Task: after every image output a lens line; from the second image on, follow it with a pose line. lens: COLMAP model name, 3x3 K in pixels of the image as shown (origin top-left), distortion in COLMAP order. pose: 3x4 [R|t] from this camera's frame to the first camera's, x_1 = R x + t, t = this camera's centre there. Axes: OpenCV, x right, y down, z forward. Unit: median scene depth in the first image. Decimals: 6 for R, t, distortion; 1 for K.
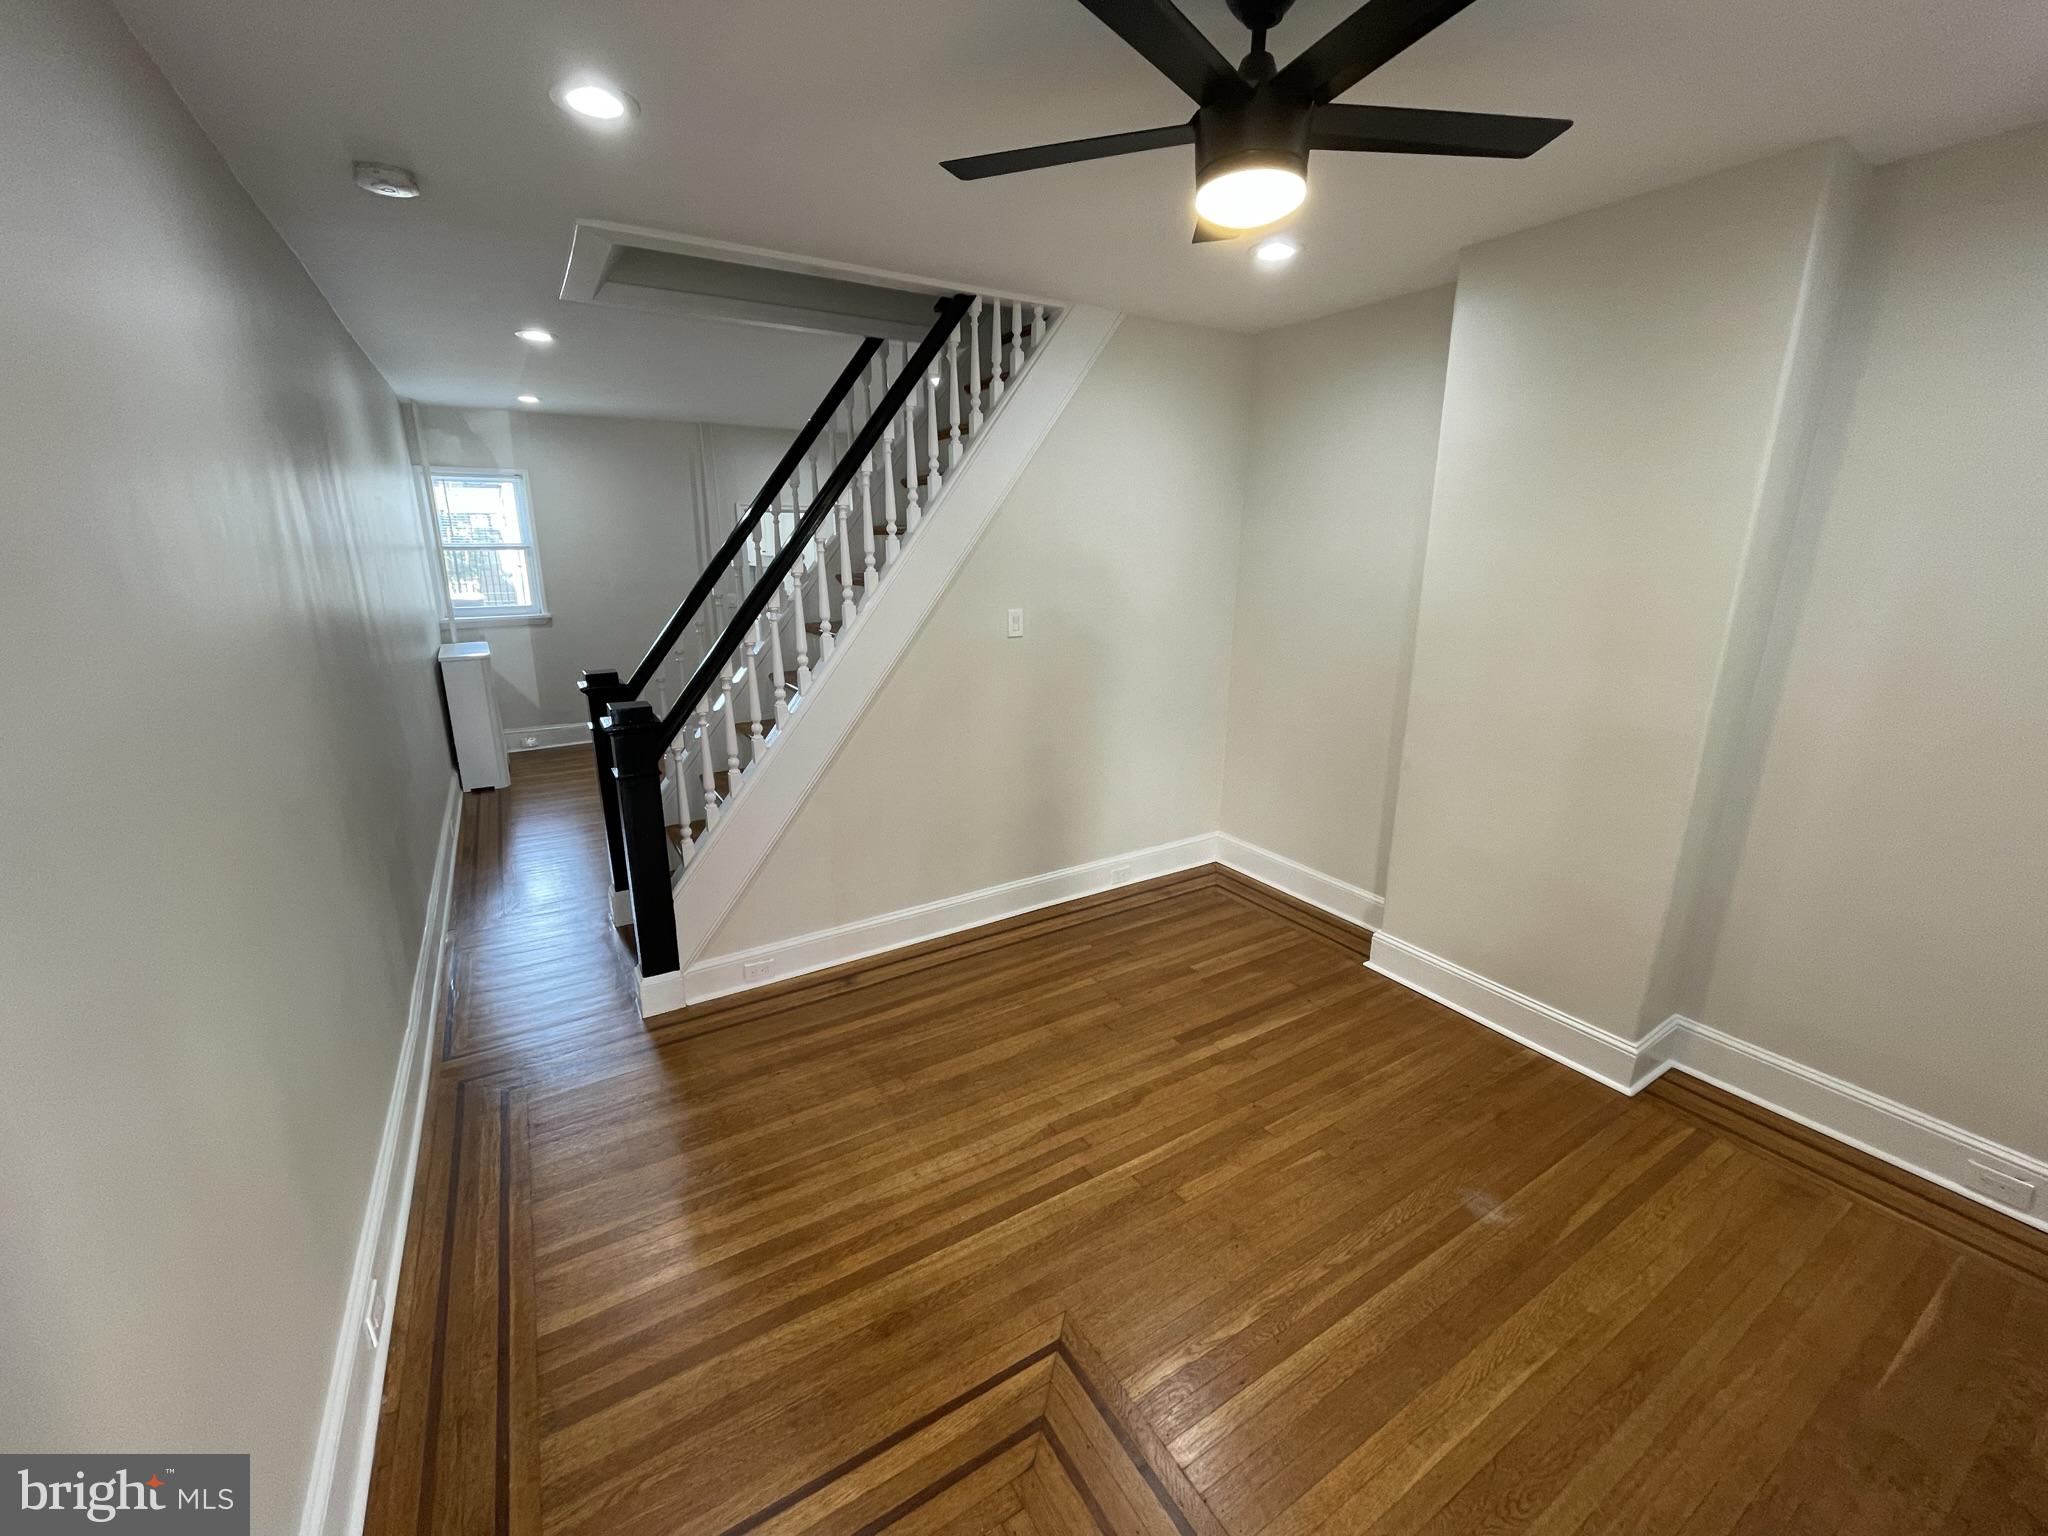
lens RADIAL K [[831.0, 0, 1009.8], [0, 831.0, 774.6], [0, 0, 1]] dist [0.004307, -0.002133]
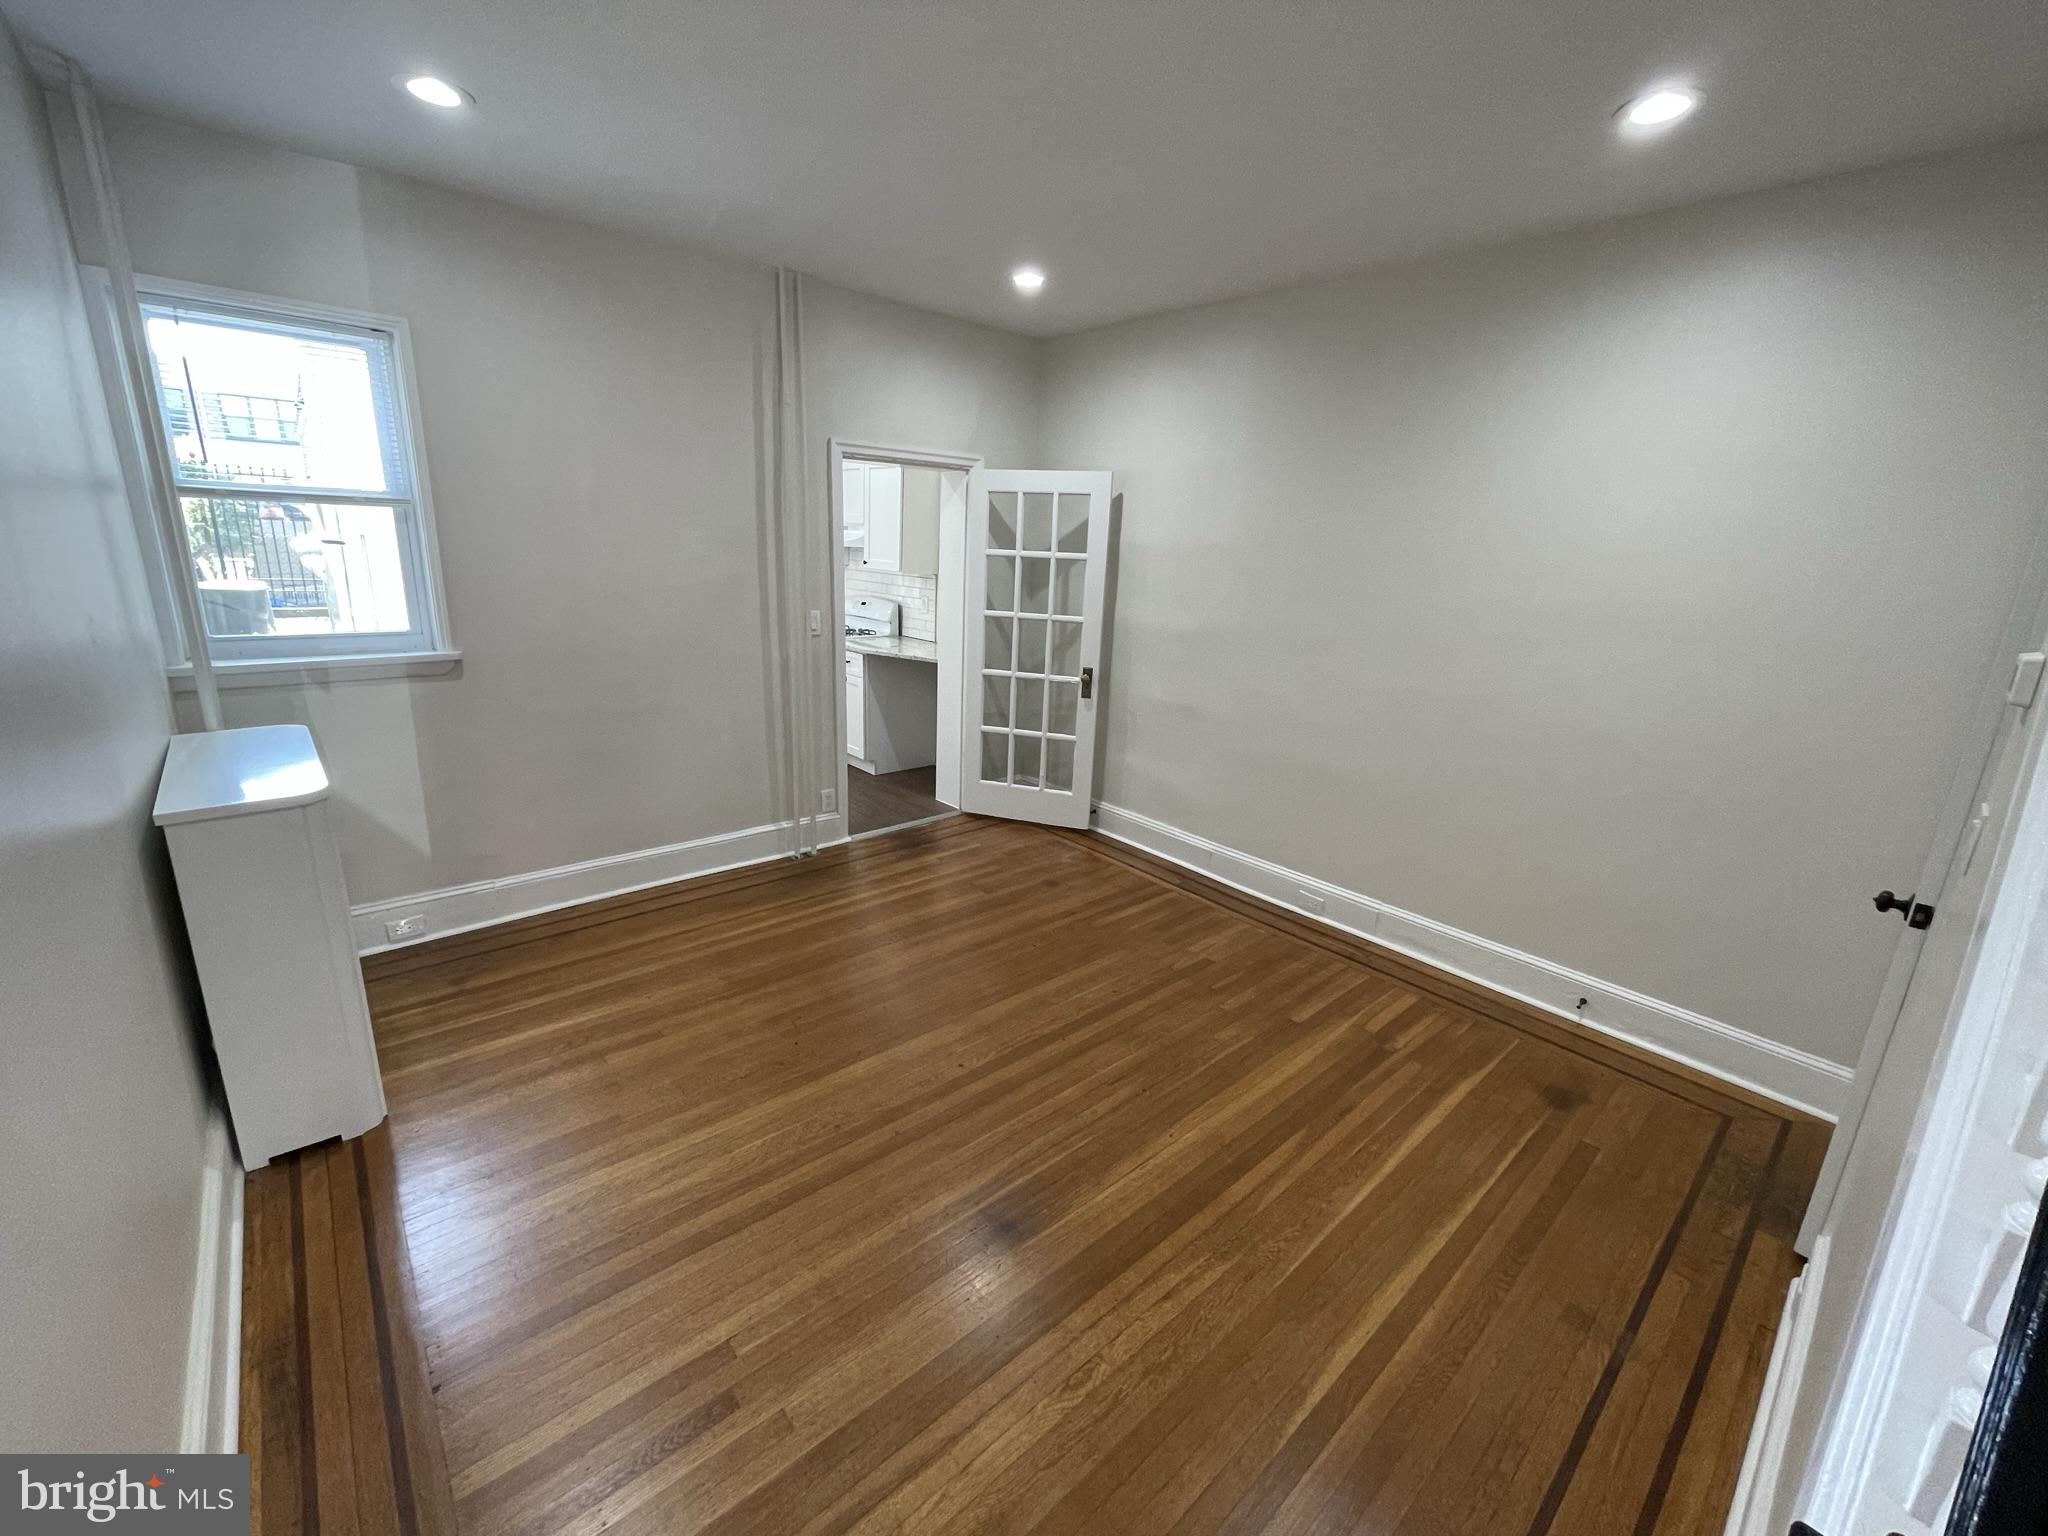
lens RADIAL K [[831.0, 0, 1033.6], [0, 831.0, 778.5], [0, 0, 1]] dist [0.004307, -0.002133]
pose [[0.981802, -0.004404, 0.189854, -0.353572], [0.003309, 0.999976, 0.006086, -0.134110], [-0.189877, -0.005347, 0.981793, 0.529059]]
